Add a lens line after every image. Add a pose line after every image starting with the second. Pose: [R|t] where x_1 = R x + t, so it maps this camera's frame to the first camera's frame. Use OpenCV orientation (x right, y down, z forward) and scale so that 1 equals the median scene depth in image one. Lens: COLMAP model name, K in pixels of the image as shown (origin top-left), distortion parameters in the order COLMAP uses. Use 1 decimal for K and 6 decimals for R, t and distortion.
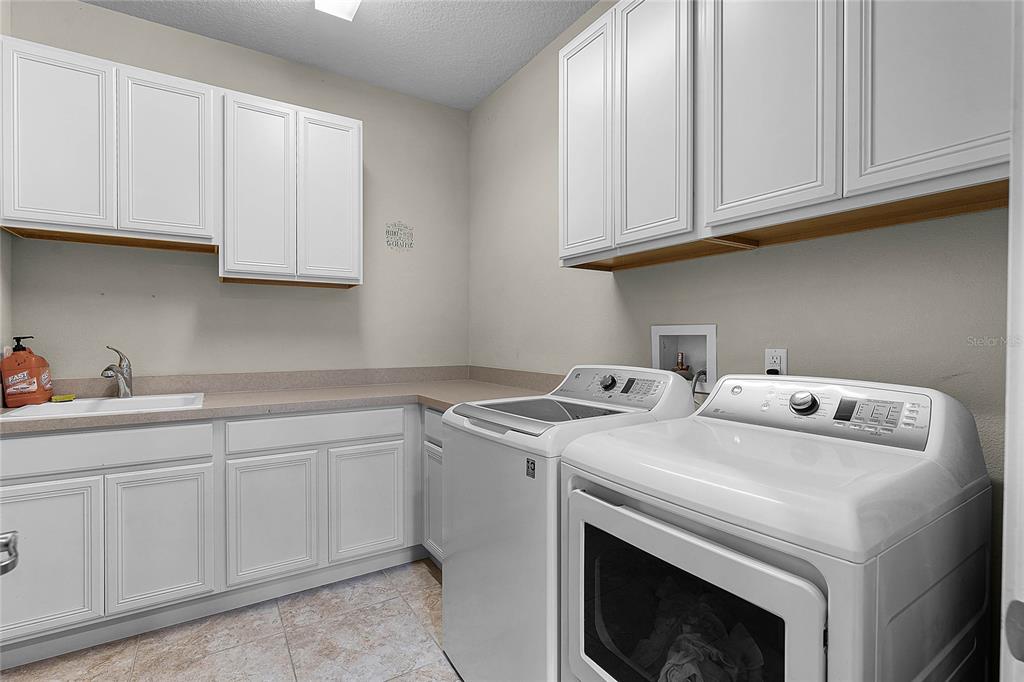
lens RADIAL K [[472.6, 0, 512.0], [0, 472.6, 341.0], [0, 0, 1]] dist [0.000956, 0.000010]
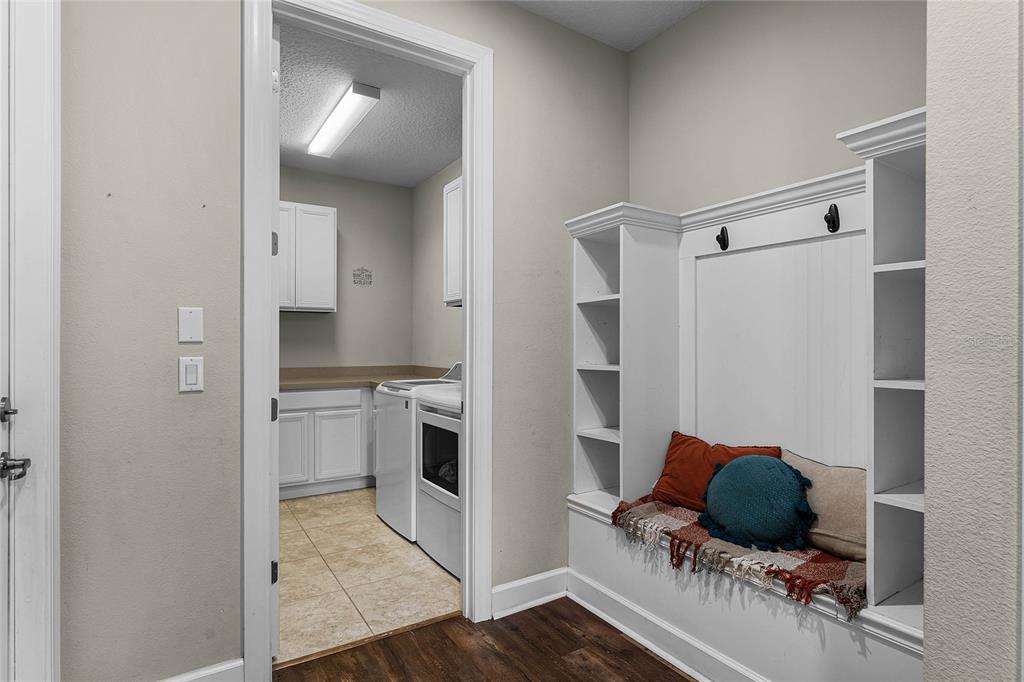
lens RADIAL K [[528.1, 0, 512.0], [0, 528.1, 341.0], [0, 0, 1]] dist [-0.000201, -0.000051]
pose [[0.999995, -0.001087, -0.002972, 0.298267], [0.001042, 0.999886, -0.015082, 0.003720], [0.002988, 0.015079, 0.999882, -0.821827]]
